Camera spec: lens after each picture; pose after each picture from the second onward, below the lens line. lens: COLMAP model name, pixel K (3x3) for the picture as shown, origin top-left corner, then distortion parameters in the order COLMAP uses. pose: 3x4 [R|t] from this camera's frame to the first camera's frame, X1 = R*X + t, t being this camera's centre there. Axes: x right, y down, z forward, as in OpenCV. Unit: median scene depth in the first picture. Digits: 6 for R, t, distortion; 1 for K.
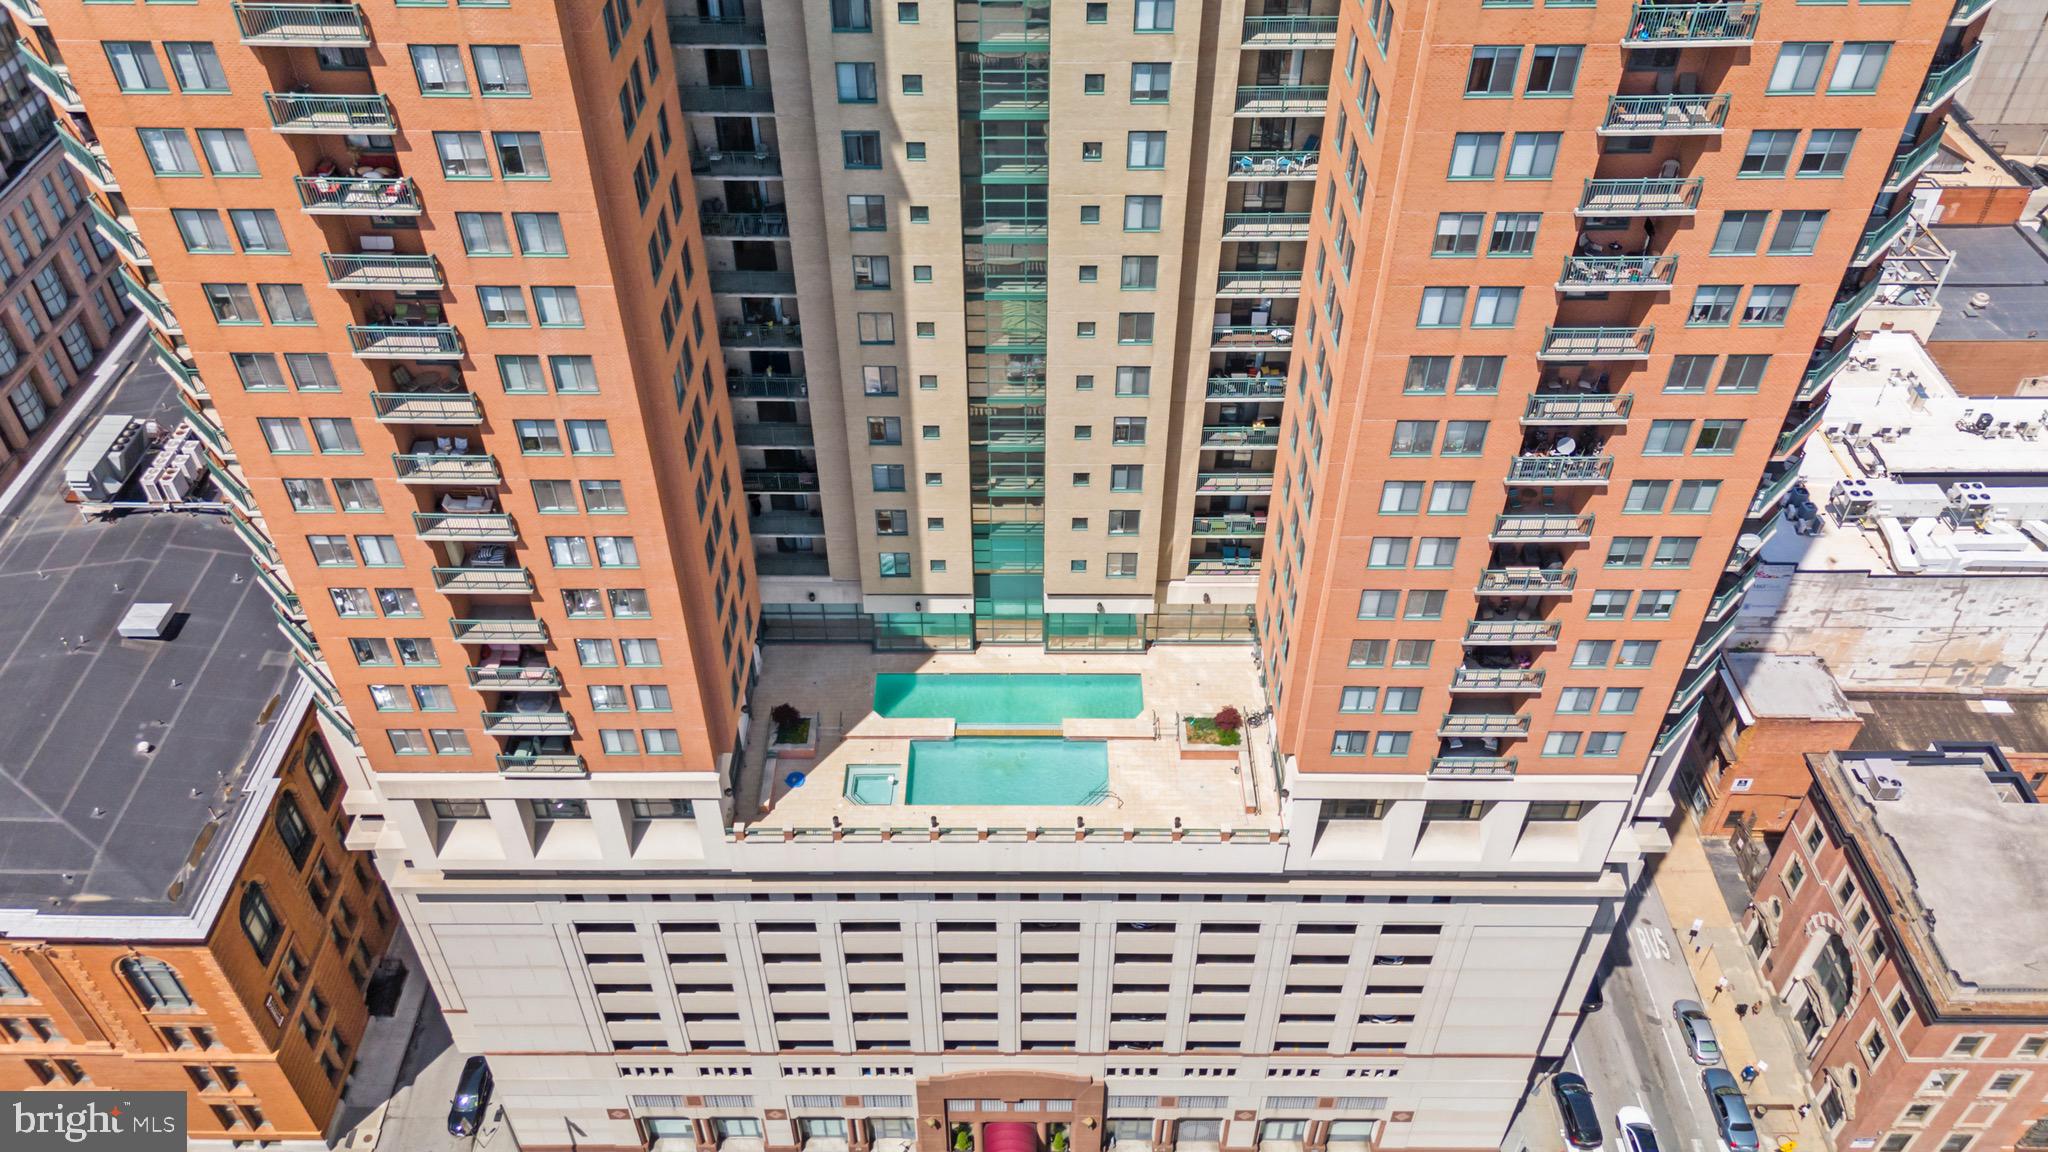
lens RADIAL K [[1556.3, 0, 1024.5], [0, 1556.3, 576.5], [0, 0, 1]] dist [0.068388, -0.048972]
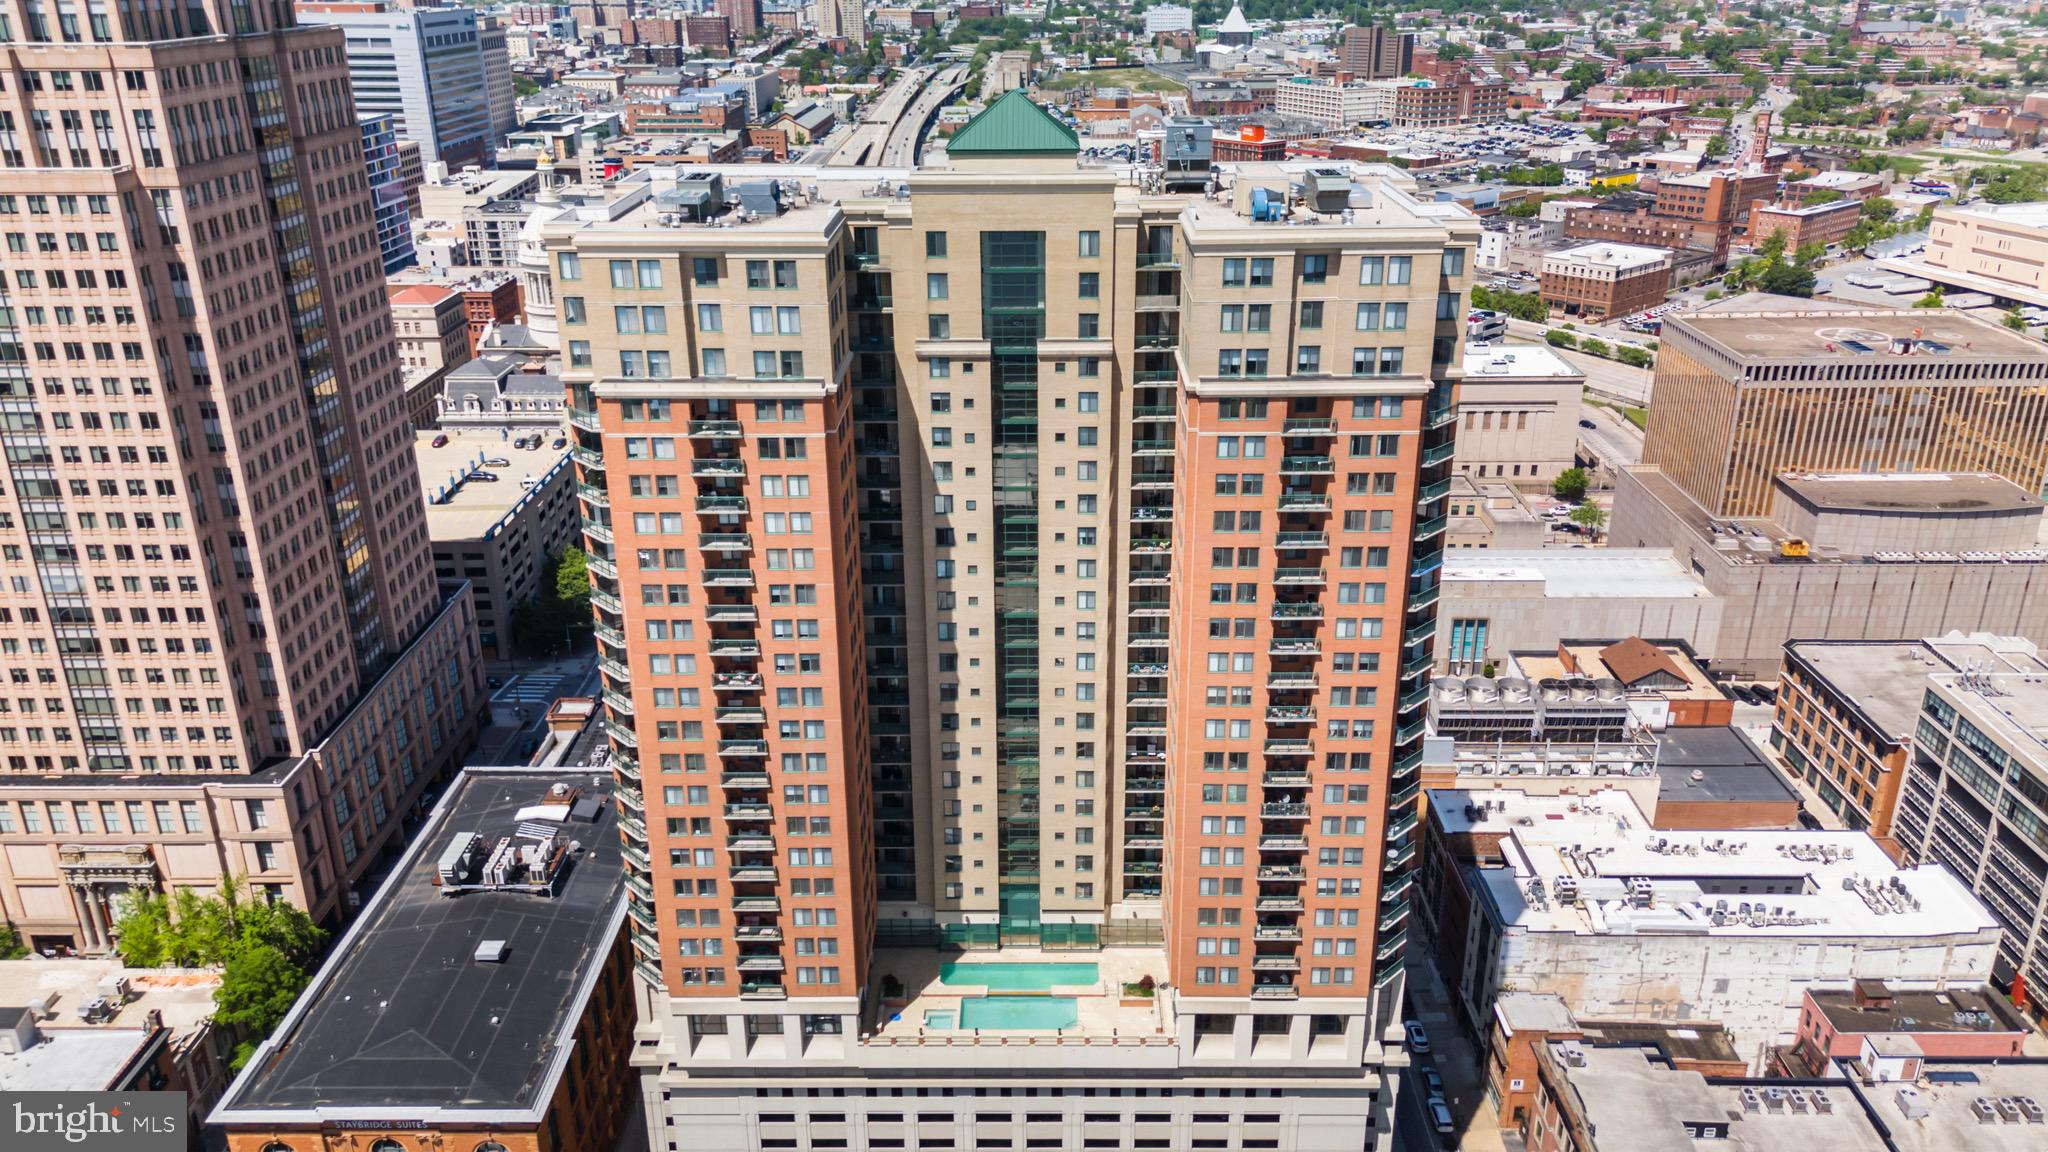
lens RADIAL K [[1556.3, 0, 1035.6], [0, 1556.3, 570.4], [0, 0, 1]] dist [0.068388, -0.048972]
pose [[0.999989, -0.002594, -0.004021, 0.017000], [0.001110, 0.943125, -0.332437, 0.254681], [0.004655, 0.332429, 0.943117, -0.841356]]
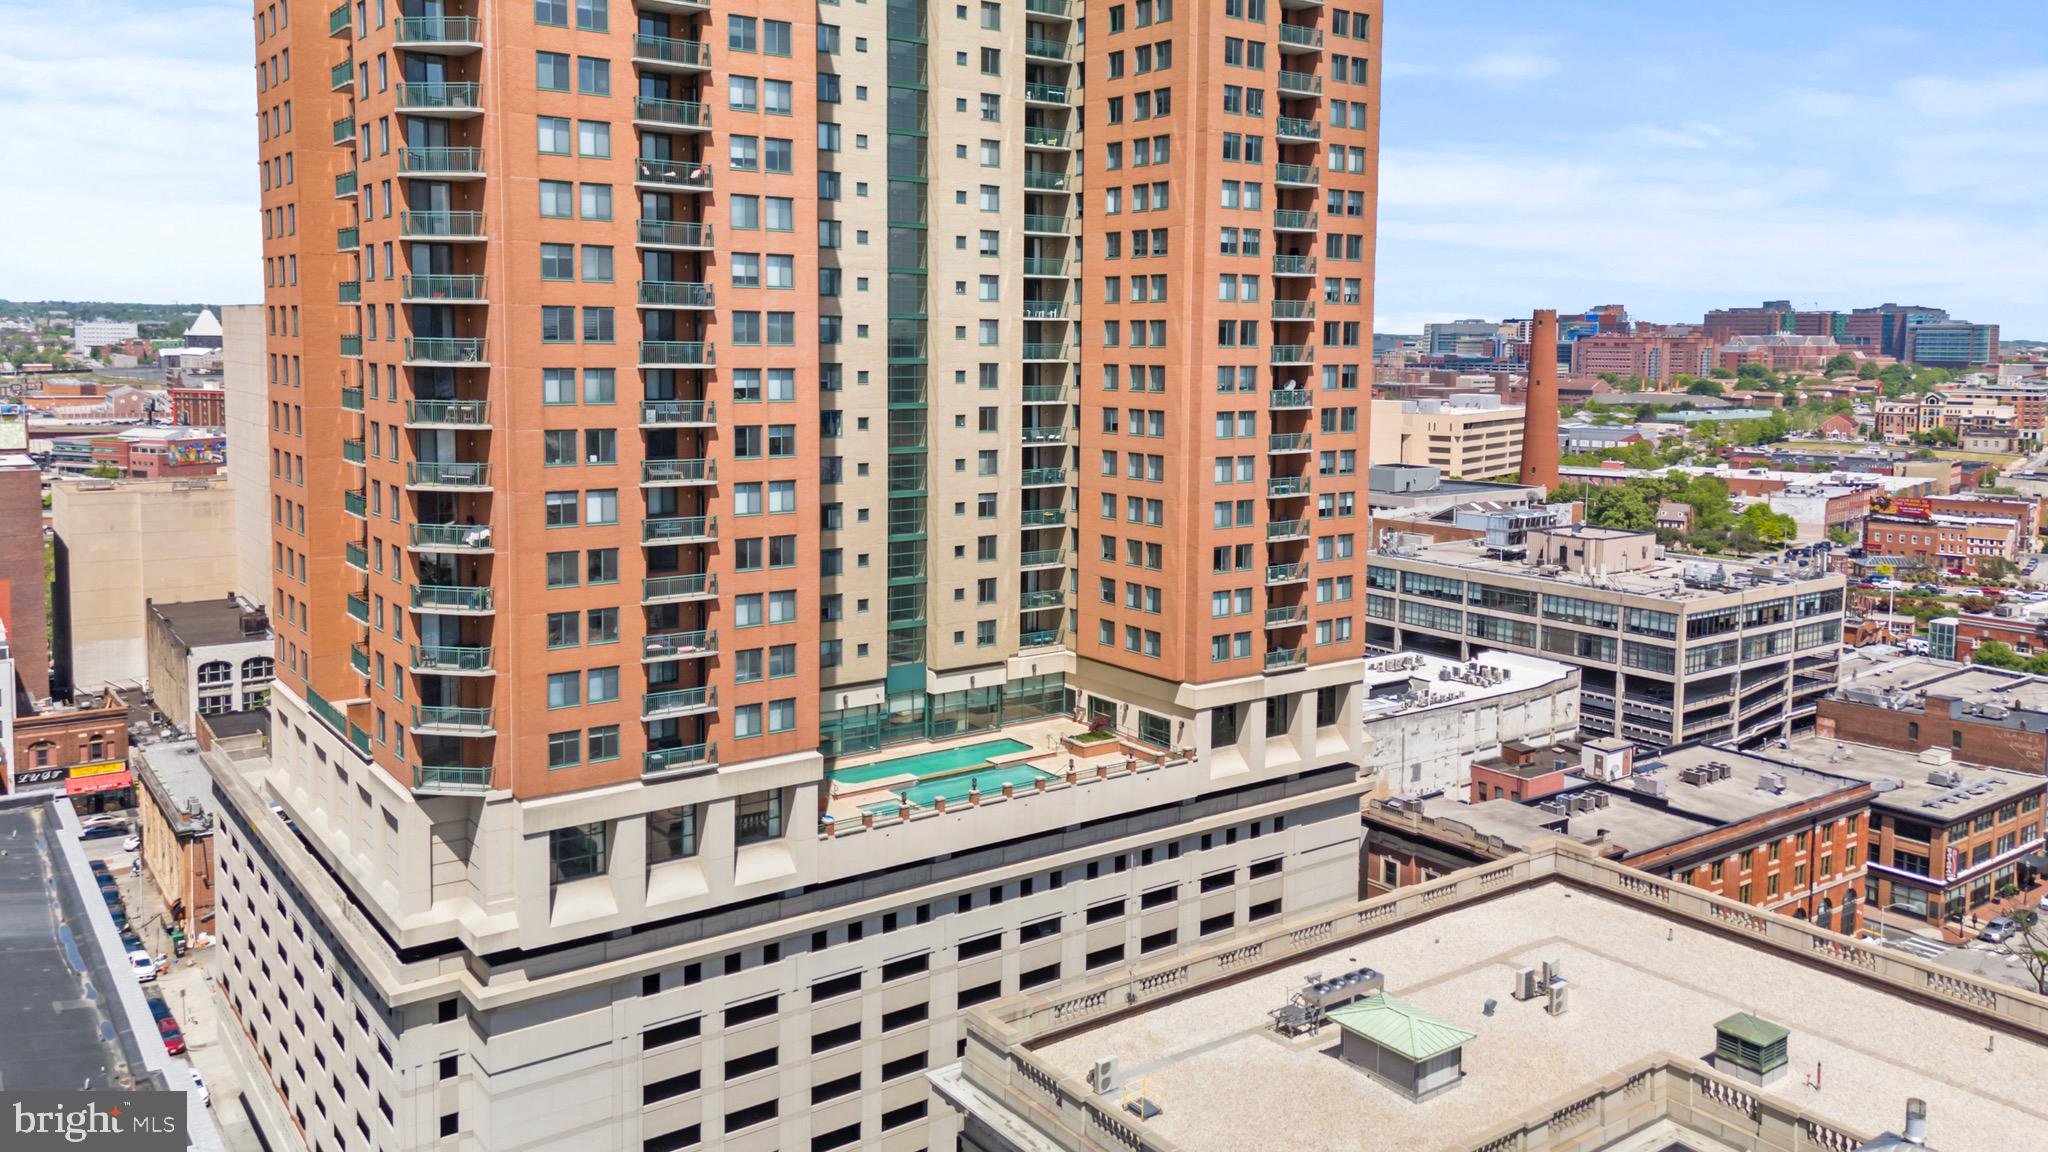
lens RADIAL K [[1556.3, 0, 1043.0], [0, 1556.3, 463.9], [0, 0, 1]] dist [0.068388, -0.048972]
pose [[0.801638, -0.044638, 0.596142, -0.715680], [0.391030, 0.793446, -0.466411, 0.541099], [-0.452187, 0.607002, 0.653511, 0.046711]]
